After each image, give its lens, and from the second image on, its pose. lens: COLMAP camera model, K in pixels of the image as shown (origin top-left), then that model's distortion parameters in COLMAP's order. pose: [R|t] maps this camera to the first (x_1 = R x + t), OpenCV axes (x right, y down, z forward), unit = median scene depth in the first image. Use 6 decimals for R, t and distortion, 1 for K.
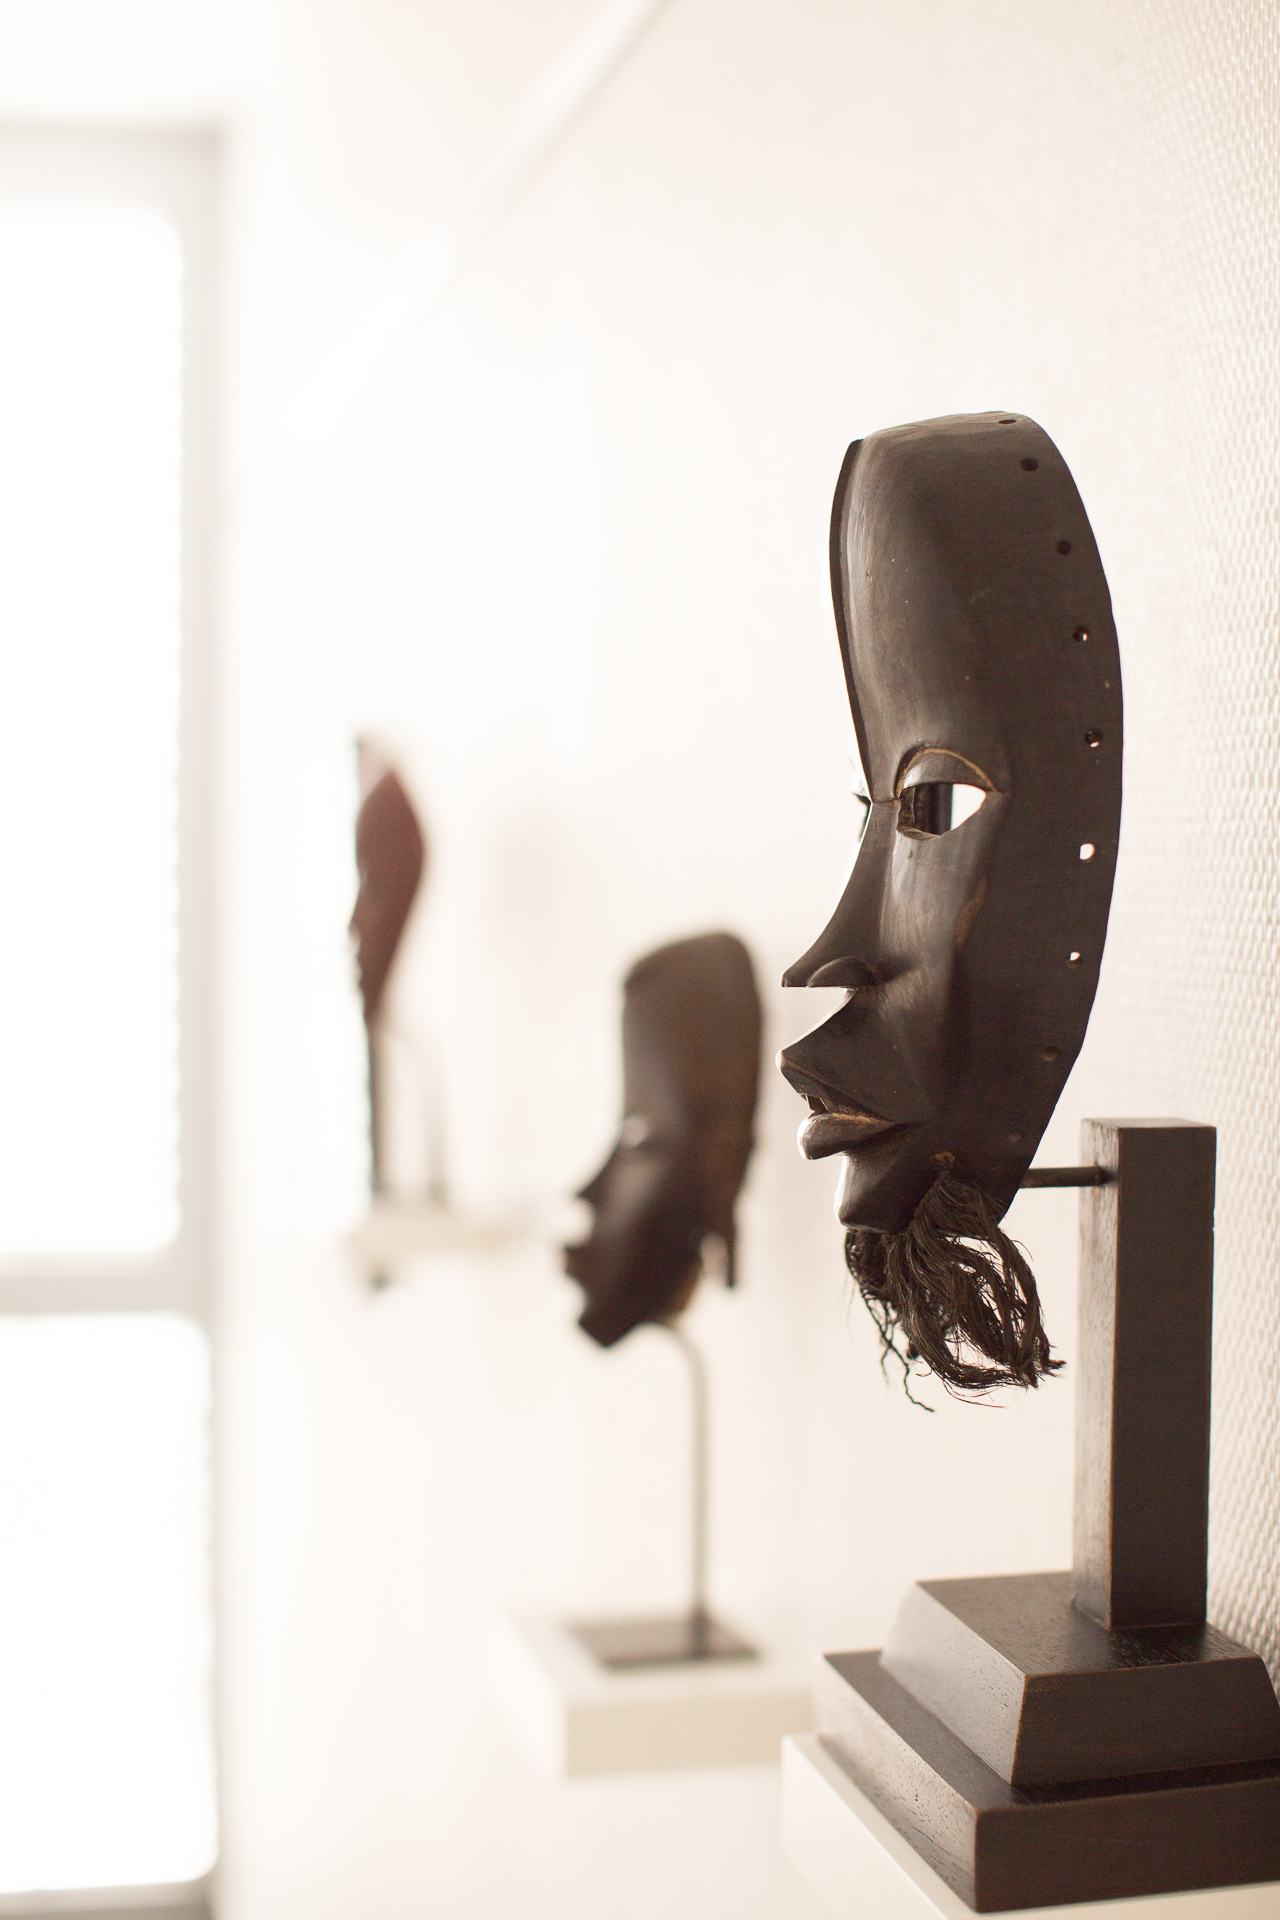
lens RADIAL K [[2985.7, 0, 640.0], [0, 2985.7, 960.0], [0, 0, 1]] dist [-0.224542, 0.173423]
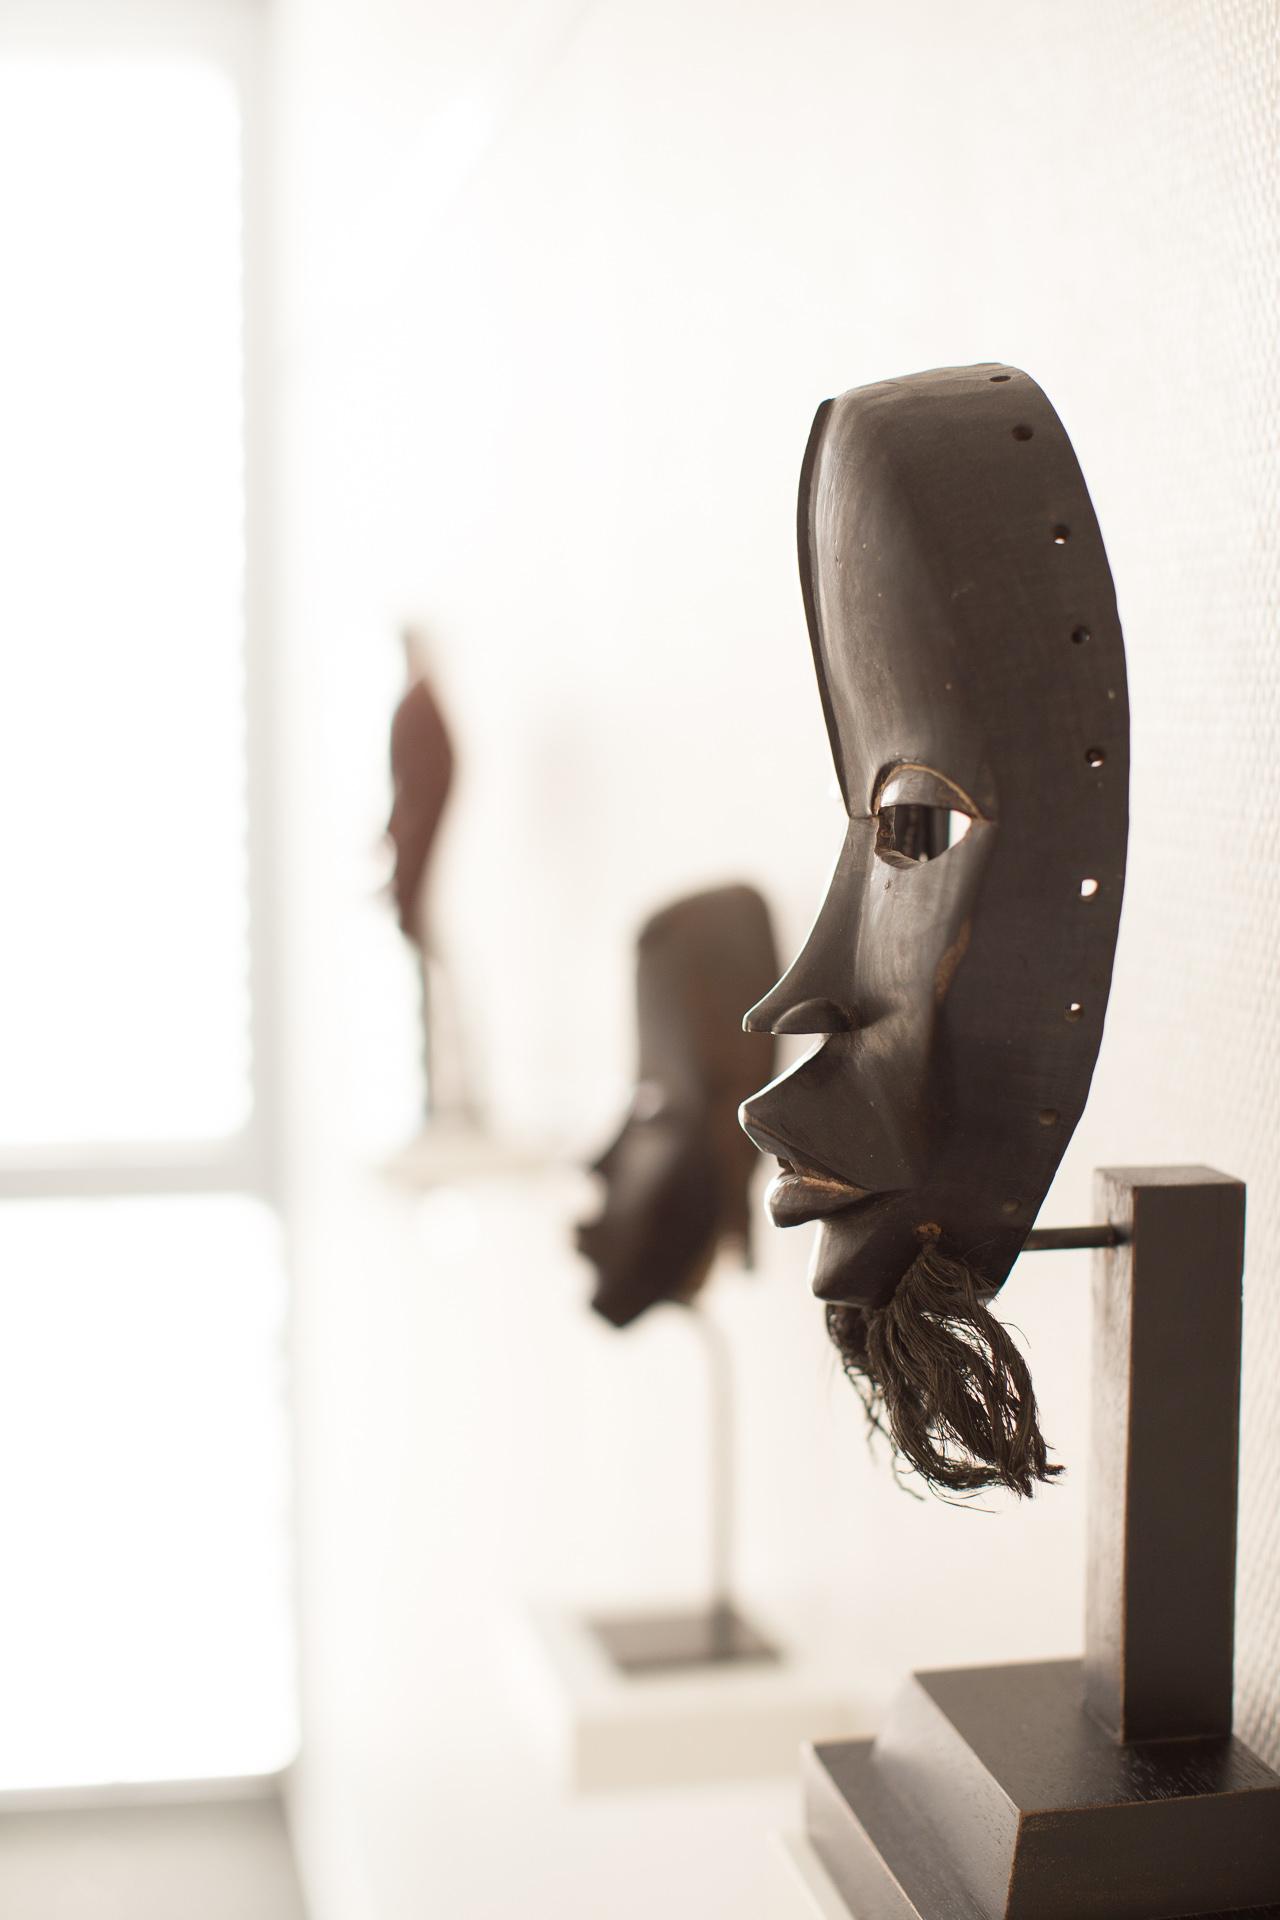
lens RADIAL K [[2985.7, 0, 640.0], [0, 2985.7, 960.0], [0, 0, 1]] dist [-0.224542, 0.173423]
pose [[0.999329, -0.005805, -0.036176, 0.048035], [0.007772, 0.998485, 0.054478, -0.058940], [0.035805, -0.054722, 0.997859, 0.126018]]
